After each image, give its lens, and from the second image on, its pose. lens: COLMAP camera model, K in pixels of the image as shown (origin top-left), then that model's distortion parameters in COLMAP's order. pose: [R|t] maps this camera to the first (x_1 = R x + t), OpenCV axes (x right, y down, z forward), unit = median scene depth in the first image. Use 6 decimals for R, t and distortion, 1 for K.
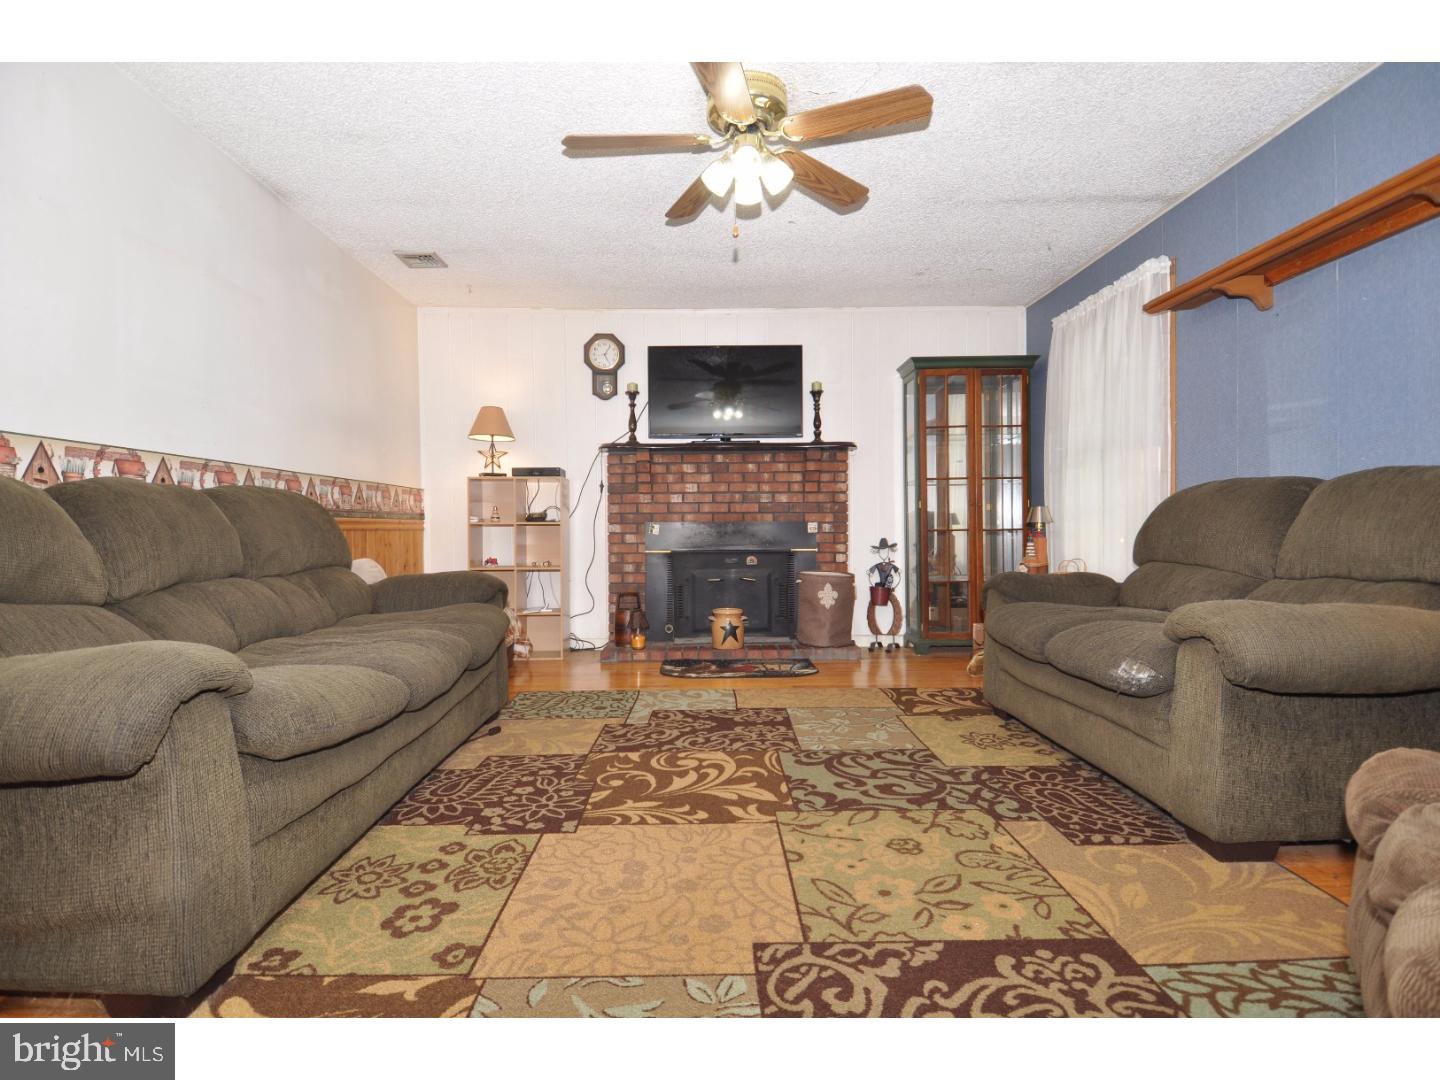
lens RADIAL K [[739.3, 0, 713.8], [0, 739.3, 544.1], [0, 0, 1]] dist [0.041440, -0.043713]
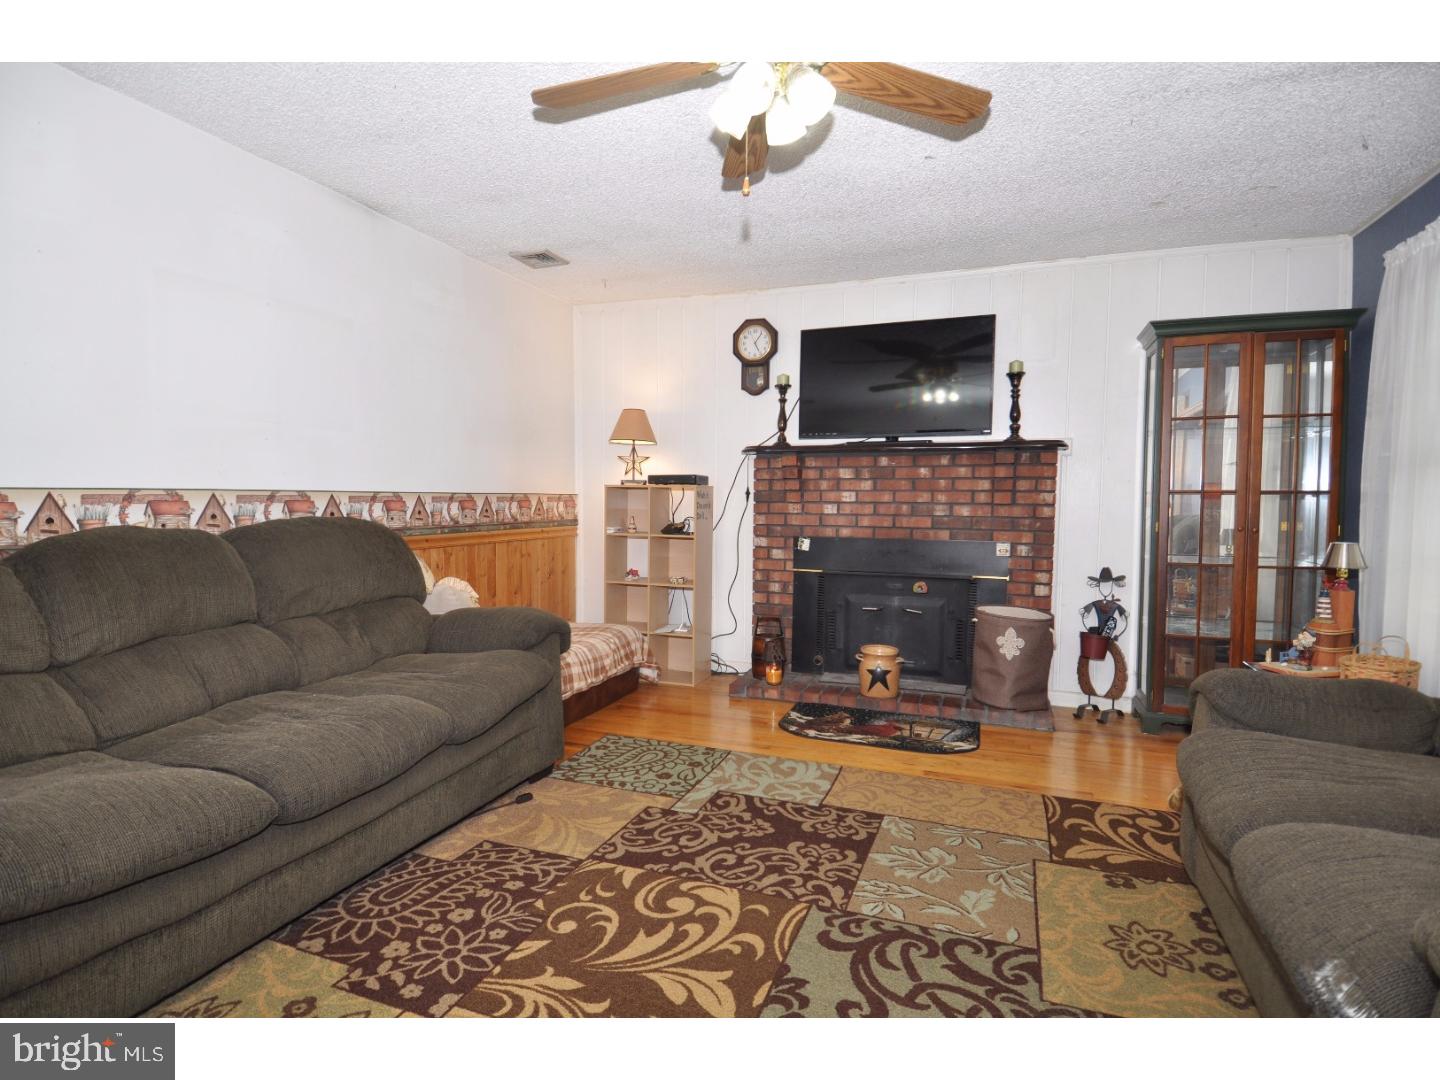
lens RADIAL K [[739.3, 0, 714.4], [0, 739.3, 542.0], [0, 0, 1]] dist [0.041440, -0.043713]
pose [[0.930894, 0.036323, -0.363480, 0.146612], [-0.022427, 0.998850, 0.042381, -0.061866], [0.364601, -0.031300, 0.930638, 0.174239]]
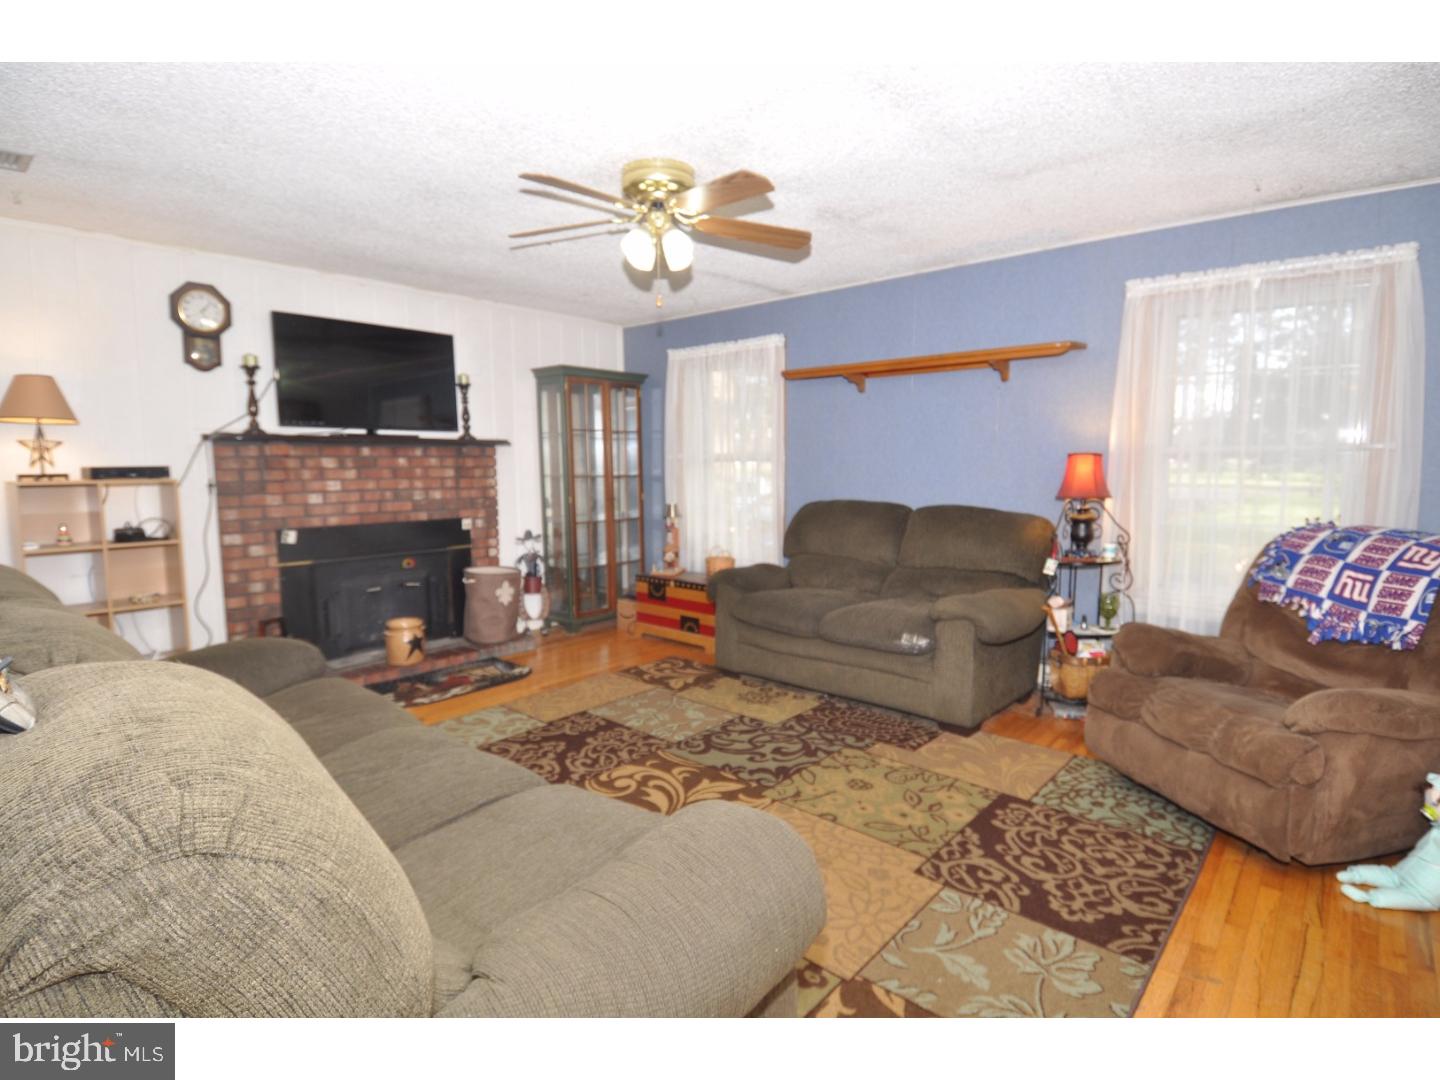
lens RADIAL K [[739.3, 0, 718.7], [0, 739.3, 538.4], [0, 0, 1]] dist [0.041440, -0.043713]
pose [[0.669529, -0.072258, 0.739263, -0.405952], [0.016287, 0.996446, 0.082645, -0.086222], [-0.742607, -0.043293, 0.668327, 0.098679]]
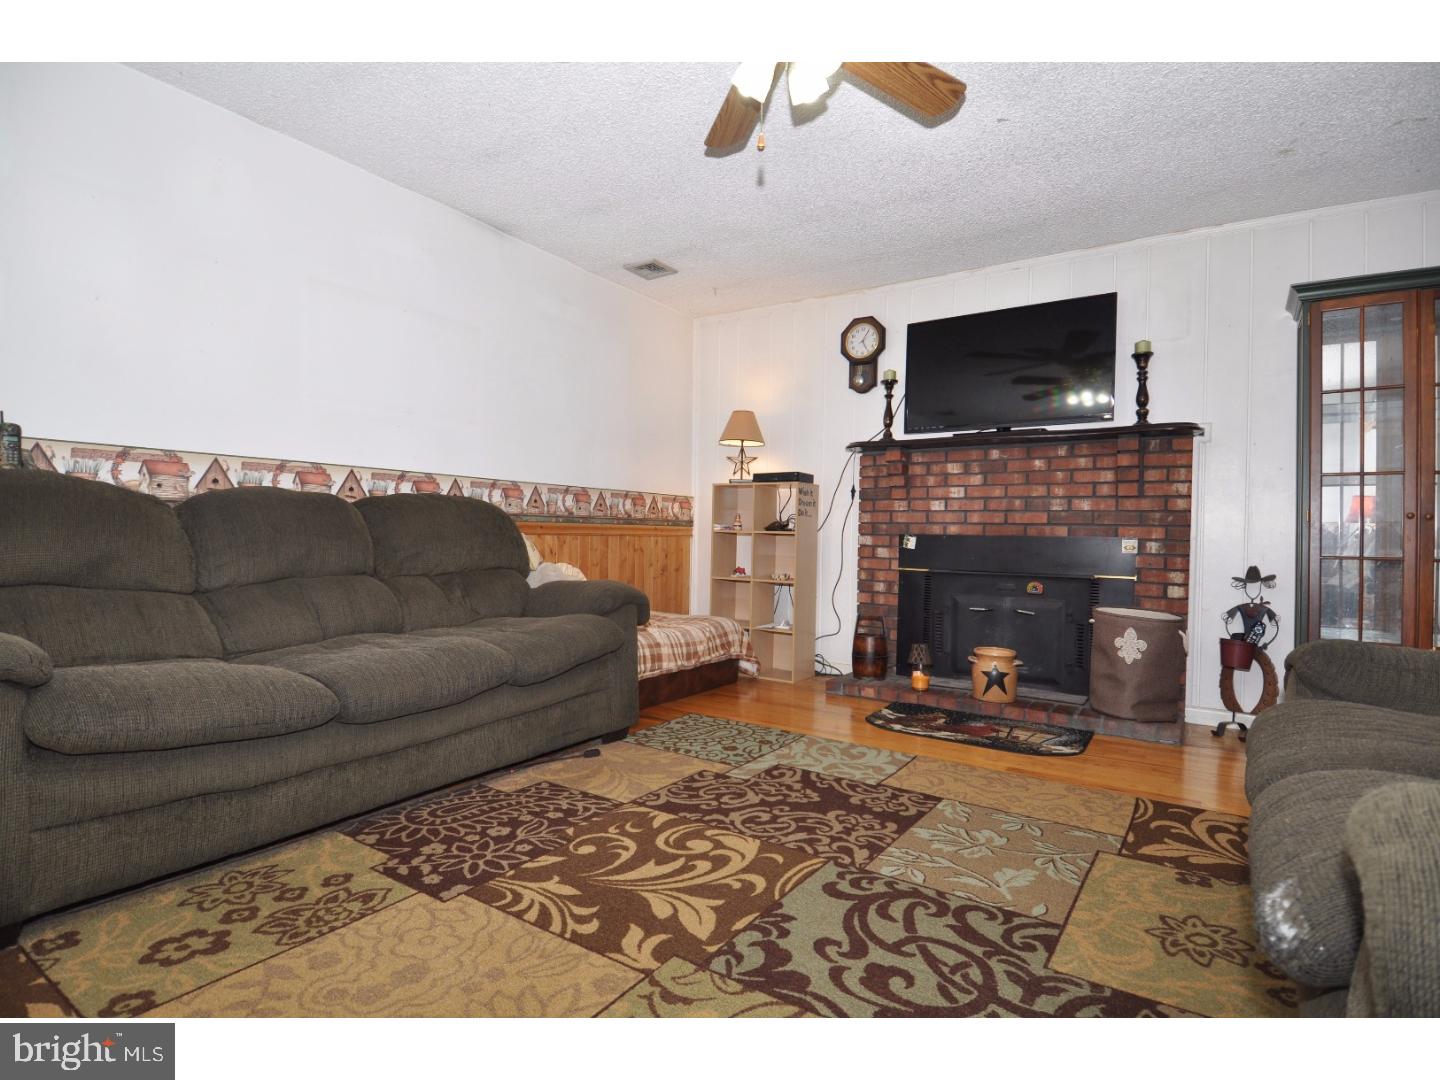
lens RADIAL K [[739.3, 0, 714.6], [0, 739.3, 540.1], [0, 0, 1]] dist [0.041440, -0.043713]
pose [[0.824092, 0.027617, -0.565783, 0.228558], [-0.036513, 0.999323, -0.004404, -0.011851], [0.565279, 0.024288, 0.824542, 0.201977]]
